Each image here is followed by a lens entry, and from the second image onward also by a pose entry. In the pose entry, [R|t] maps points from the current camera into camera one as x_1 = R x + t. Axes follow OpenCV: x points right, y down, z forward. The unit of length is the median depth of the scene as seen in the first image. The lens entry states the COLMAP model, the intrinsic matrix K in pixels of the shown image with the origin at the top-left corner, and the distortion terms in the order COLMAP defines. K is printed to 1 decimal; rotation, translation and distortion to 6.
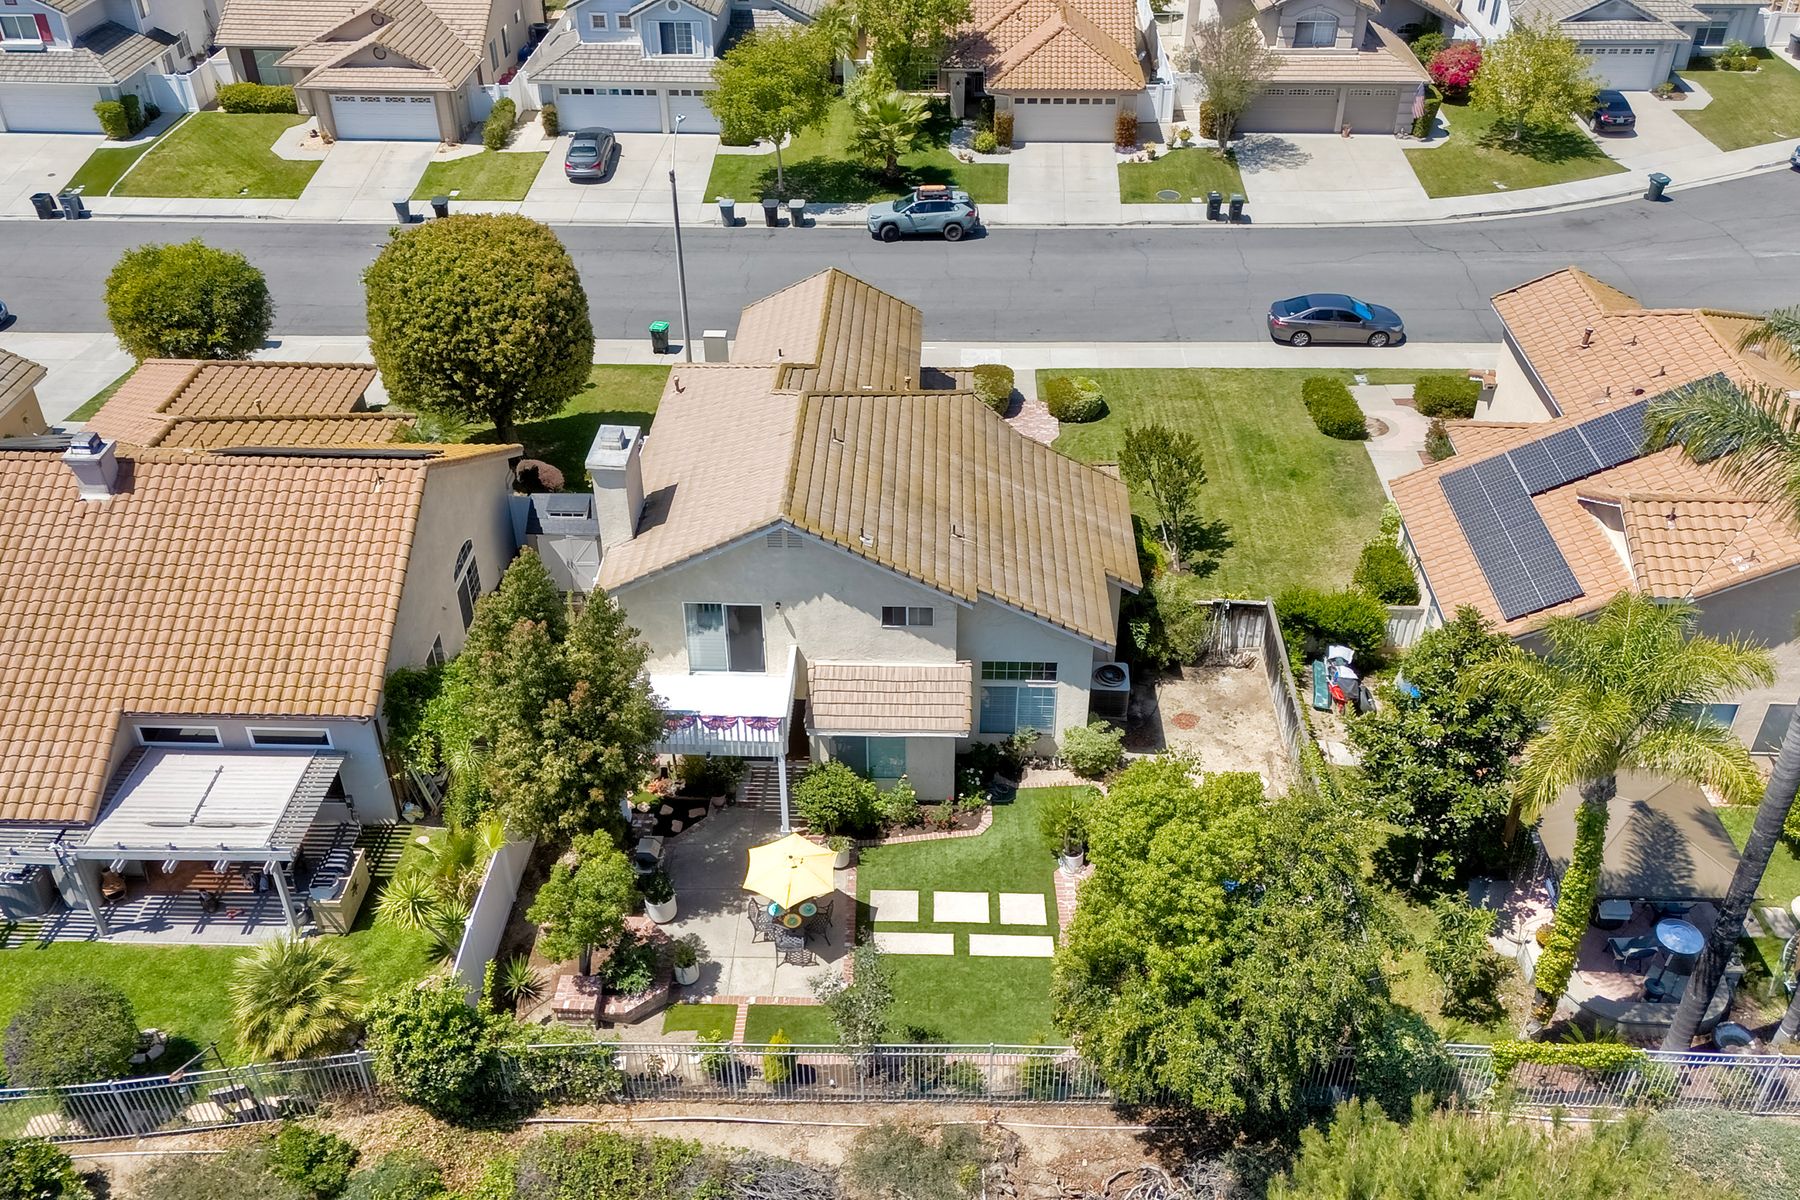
lens RADIAL K [[1567.0, 0, 909.1], [0, 1567.0, 615.6], [0, 0, 1]] dist [0.093378, -0.135768]
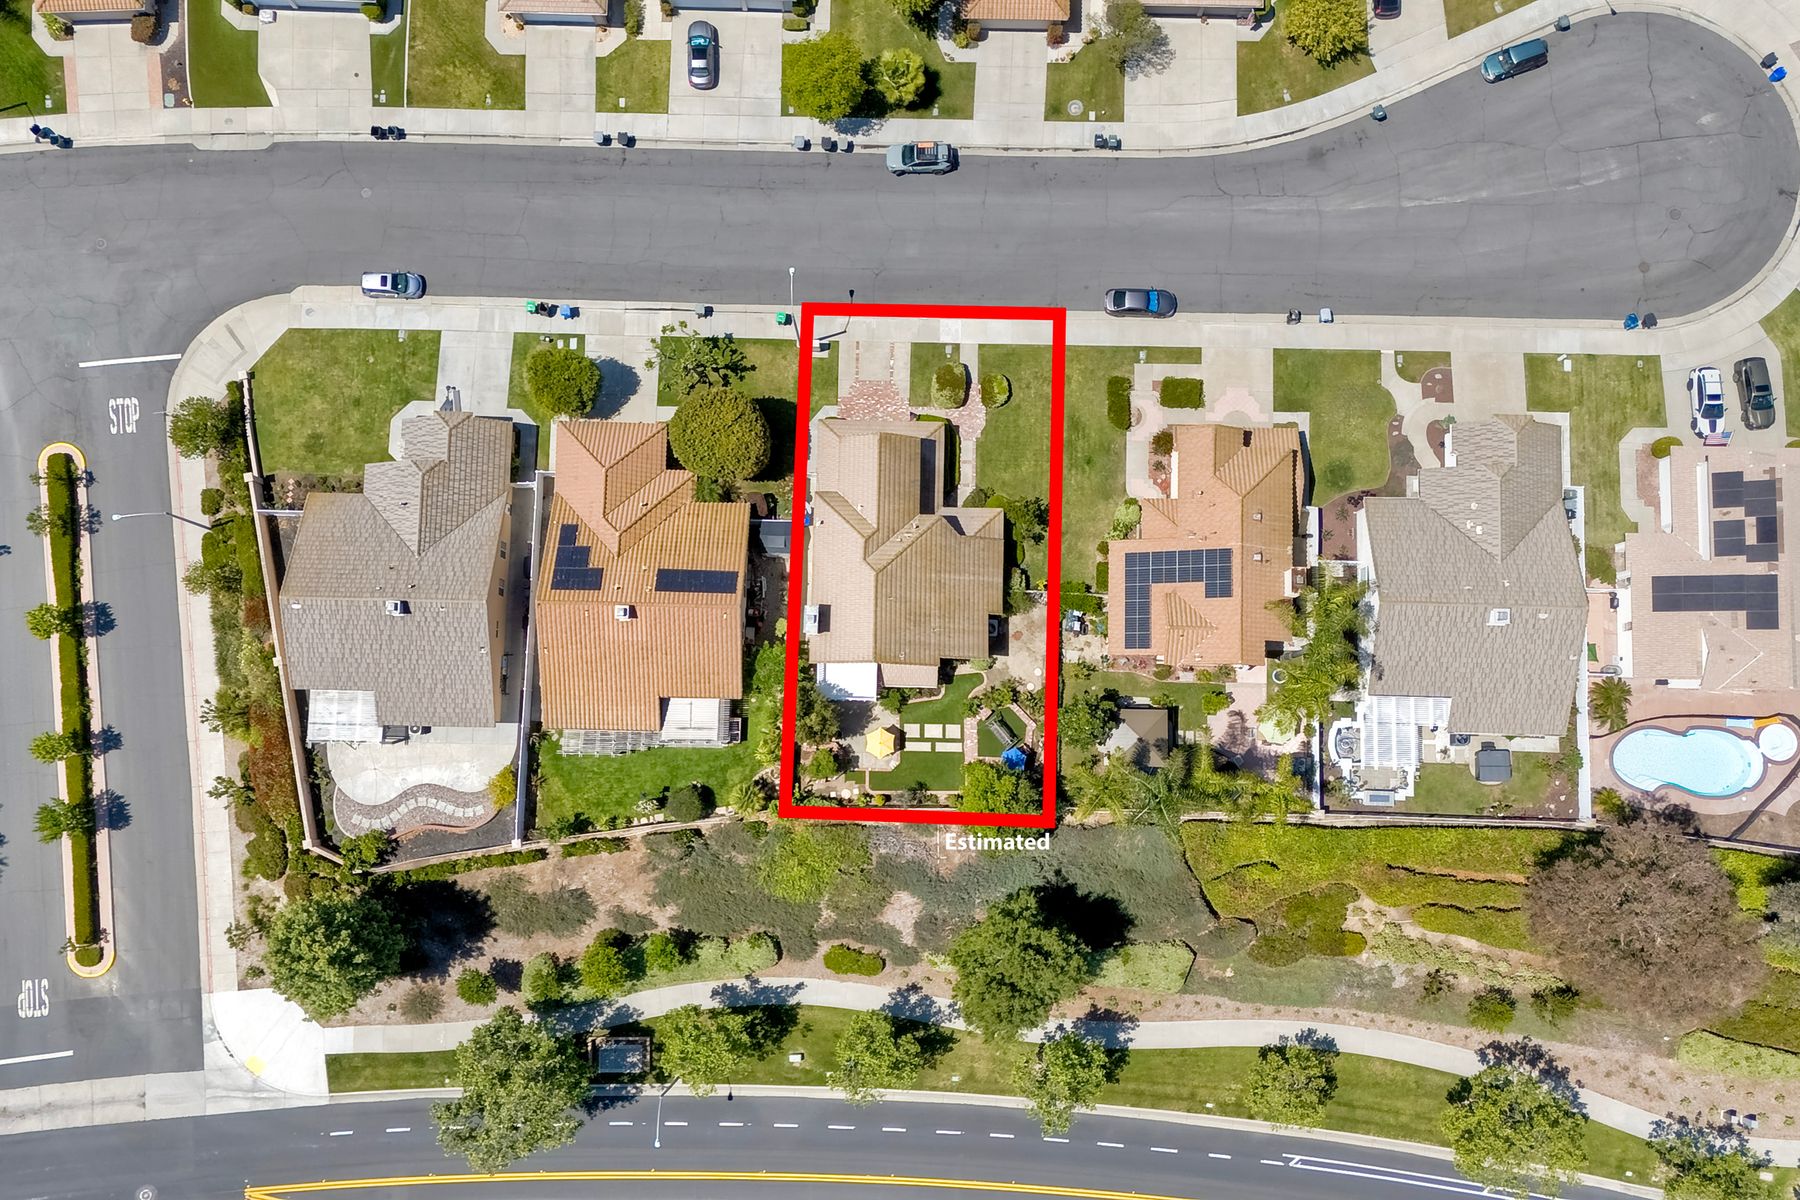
lens RADIAL K [[1567.0, 0, 909.1], [0, 1567.0, 615.6], [0, 0, 1]] dist [0.093378, -0.135768]
pose [[0.999928, -0.008759, -0.008151, 0.006403], [0.011892, 0.652326, 0.757845, -1.197608], [-0.001320, -0.757888, 0.652384, -0.440943]]
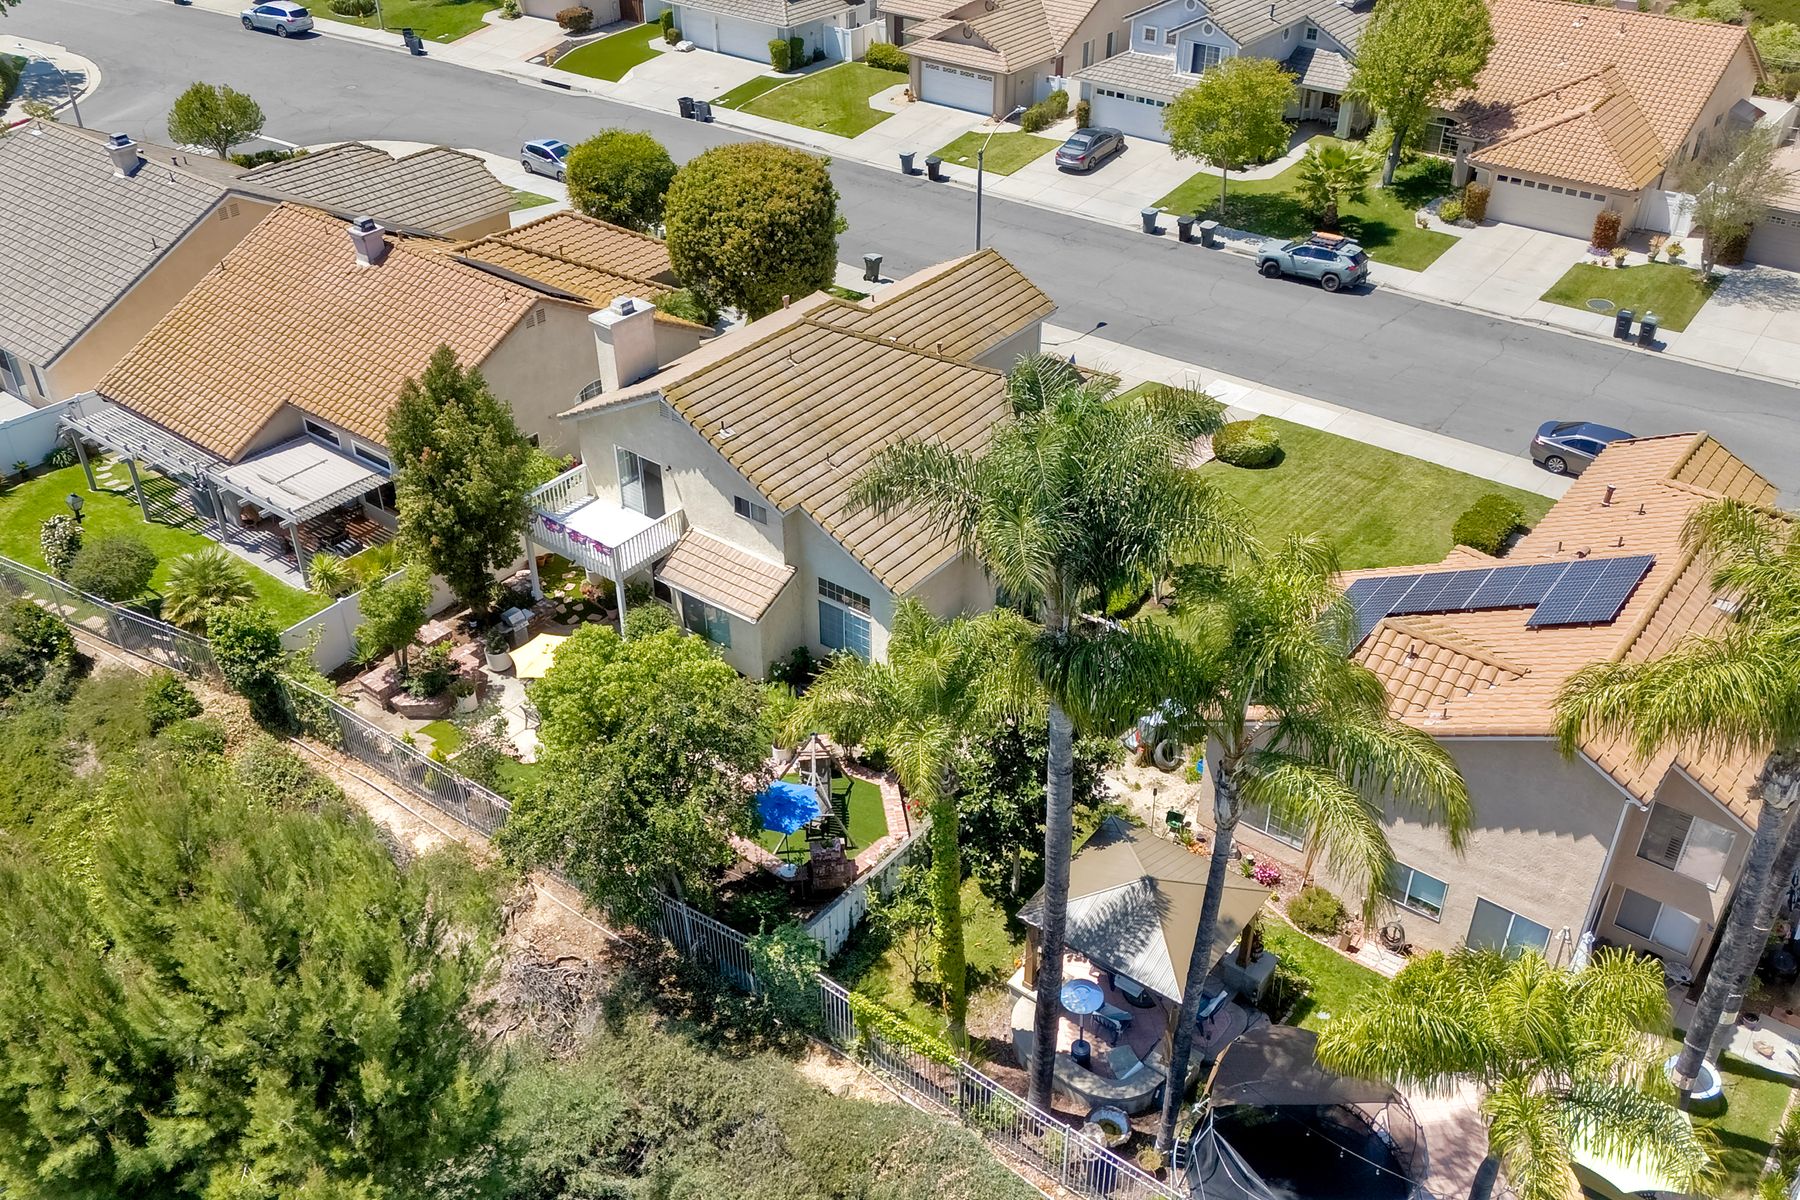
lens RADIAL K [[1561.0, 0, 901.5], [0, 1561.0, 627.4], [0, 0, 1]] dist [0.033683, -0.000594]
pose [[0.808045, 0.335592, -0.484192, 0.359972], [-0.341319, 0.936577, 0.079528, -0.025608], [0.480172, 0.101002, 0.871340, 0.028958]]
